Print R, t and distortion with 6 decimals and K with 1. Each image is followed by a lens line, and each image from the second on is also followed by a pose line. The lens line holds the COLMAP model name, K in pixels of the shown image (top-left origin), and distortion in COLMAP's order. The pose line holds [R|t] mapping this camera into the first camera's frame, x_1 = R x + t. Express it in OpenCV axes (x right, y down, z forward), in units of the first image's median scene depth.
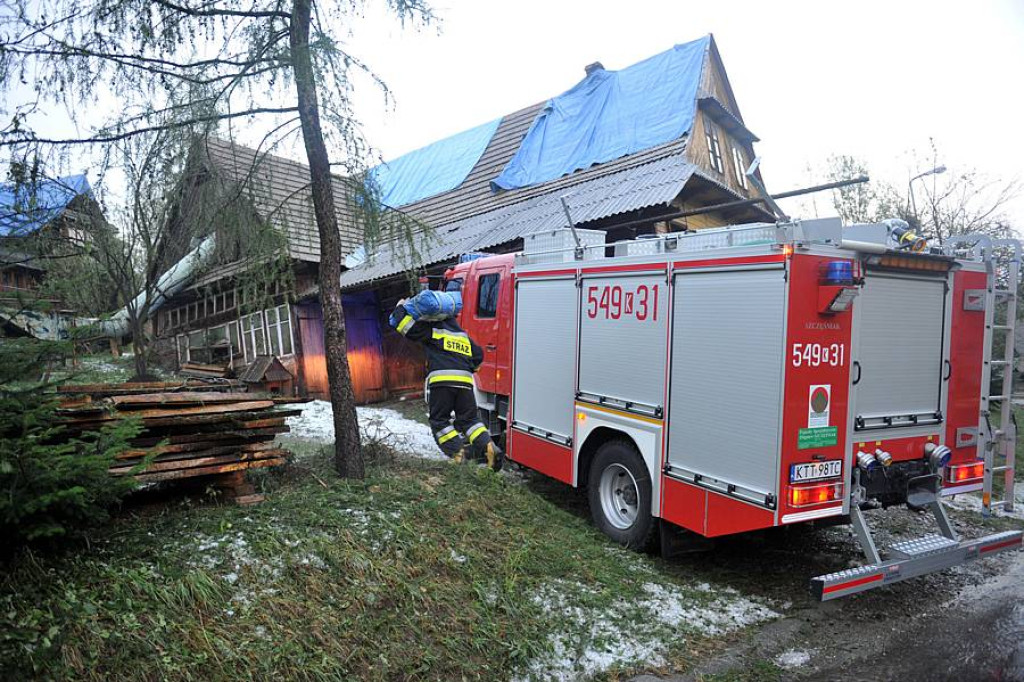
lens RADIAL K [[708.7, 0, 512.0], [0, 708.7, 341.0], [0, 0, 1]] dist [-0.043977, -0.001929]
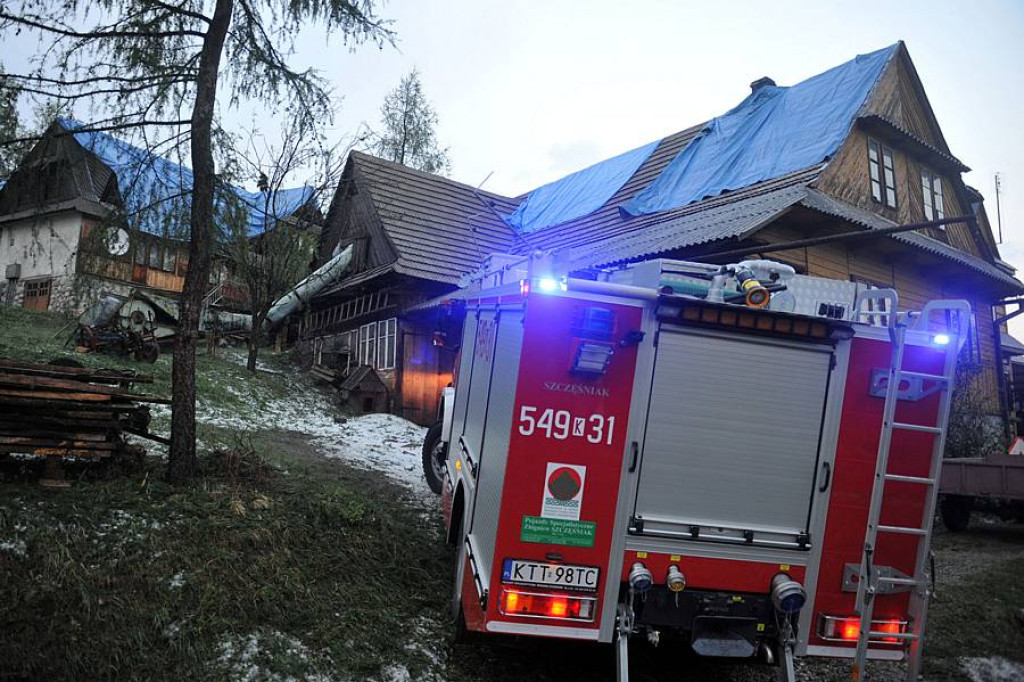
lens RADIAL K [[744.5, 0, 511.6], [0, 744.5, 328.8], [0, 0, 1]] dist [-0.044984, 0.006207]
pose [[0.928811, 0.096673, -0.357722, 0.573589], [-0.118079, 0.992260, -0.038432, -0.040827], [0.351238, 0.077936, 0.933037, 0.176625]]
